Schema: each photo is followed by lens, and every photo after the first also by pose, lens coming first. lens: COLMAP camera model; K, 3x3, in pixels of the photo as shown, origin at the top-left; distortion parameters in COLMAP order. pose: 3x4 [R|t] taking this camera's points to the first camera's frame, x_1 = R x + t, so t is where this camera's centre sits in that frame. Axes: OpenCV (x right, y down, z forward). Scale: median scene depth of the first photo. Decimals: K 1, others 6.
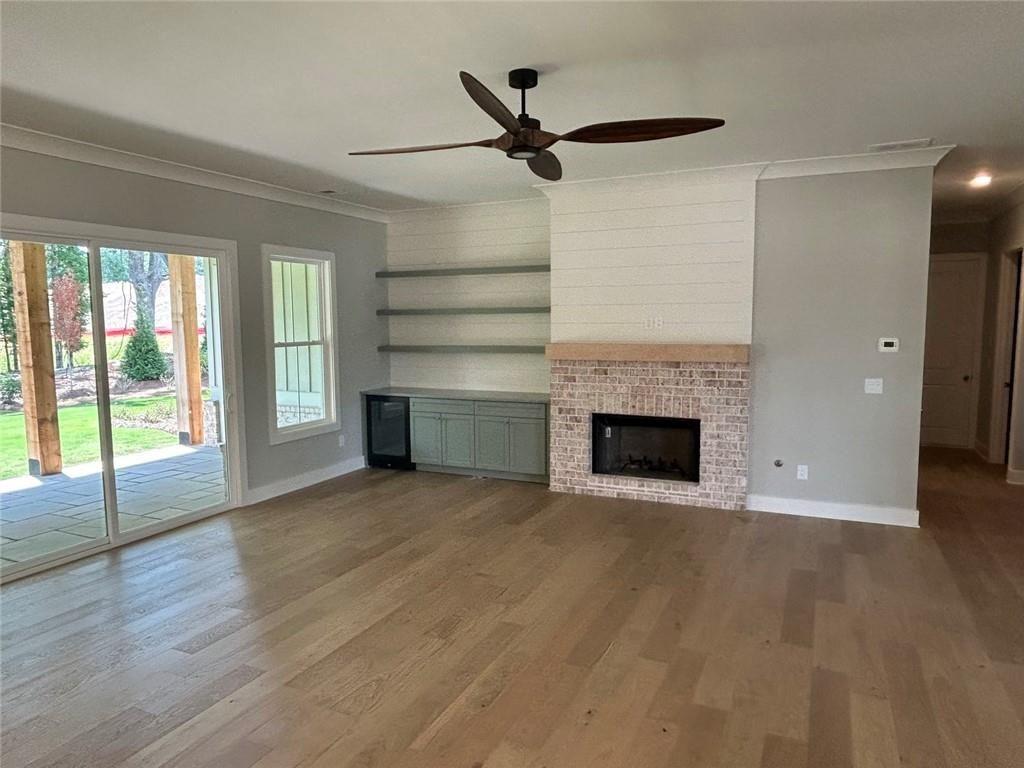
lens RADIAL K [[676.0, 0, 509.3], [0, 676.0, 390.0], [0, 0, 1]] dist [-0.000230, -0.004139]
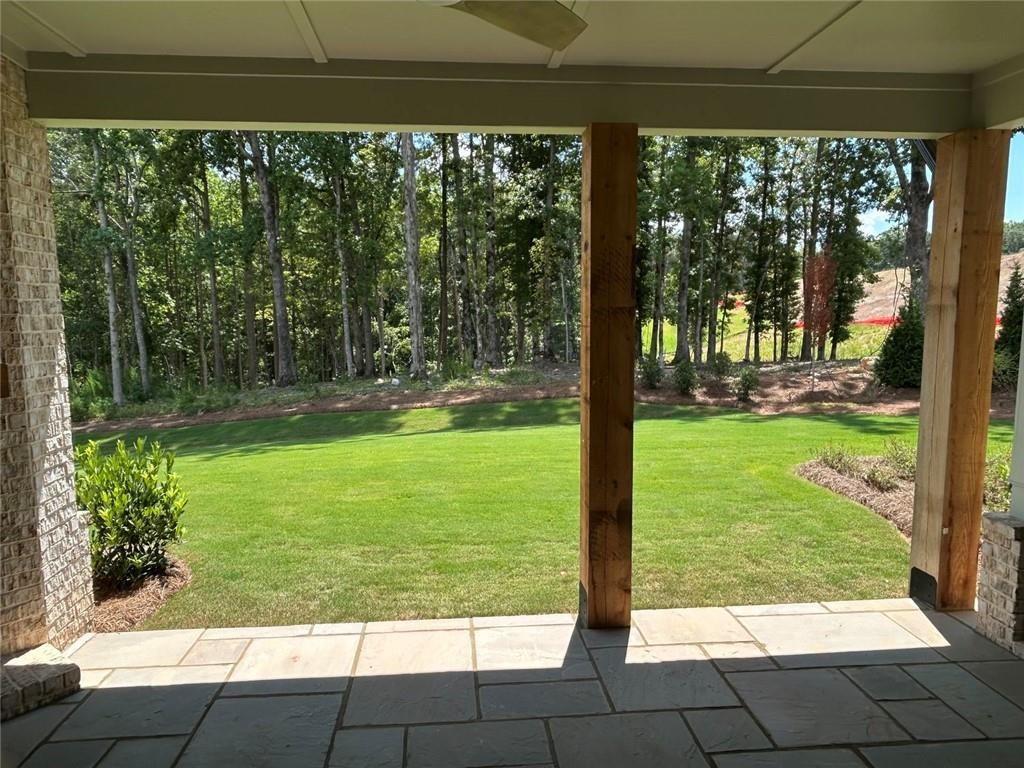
lens RADIAL K [[662.9, 0, 512.0], [0, 662.9, 384.0], [0, 0, 1]] dist [0.007908, 0.000354]
pose [[0.495373, 0.099823, -0.862926, -0.261445], [-0.091503, 0.993845, 0.062439, -0.054450], [0.863848, 0.048030, 0.501458, 0.562501]]
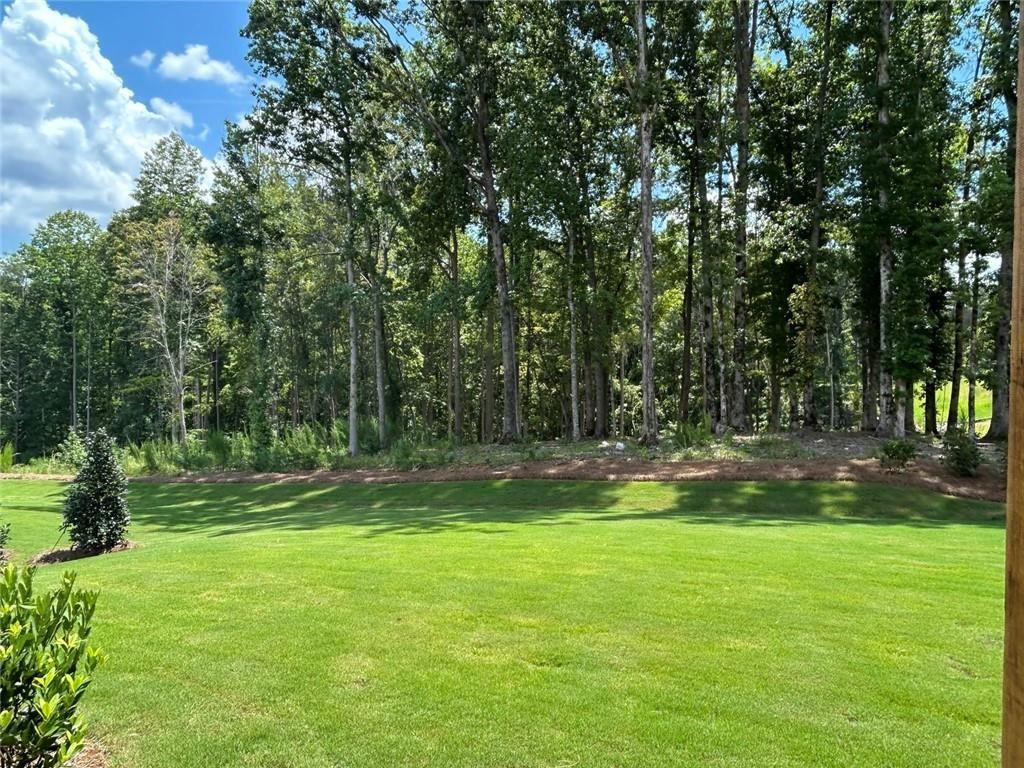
lens RADIAL K [[676.0, 0, 509.3], [0, 676.0, 390.0], [0, 0, 1]] dist [-0.000230, -0.004139]
pose [[0.153520, 0.040001, -0.987336, -0.393235], [-0.114255, 0.993197, 0.022473, -0.057981], [0.981518, 0.109358, 0.157046, 0.645843]]
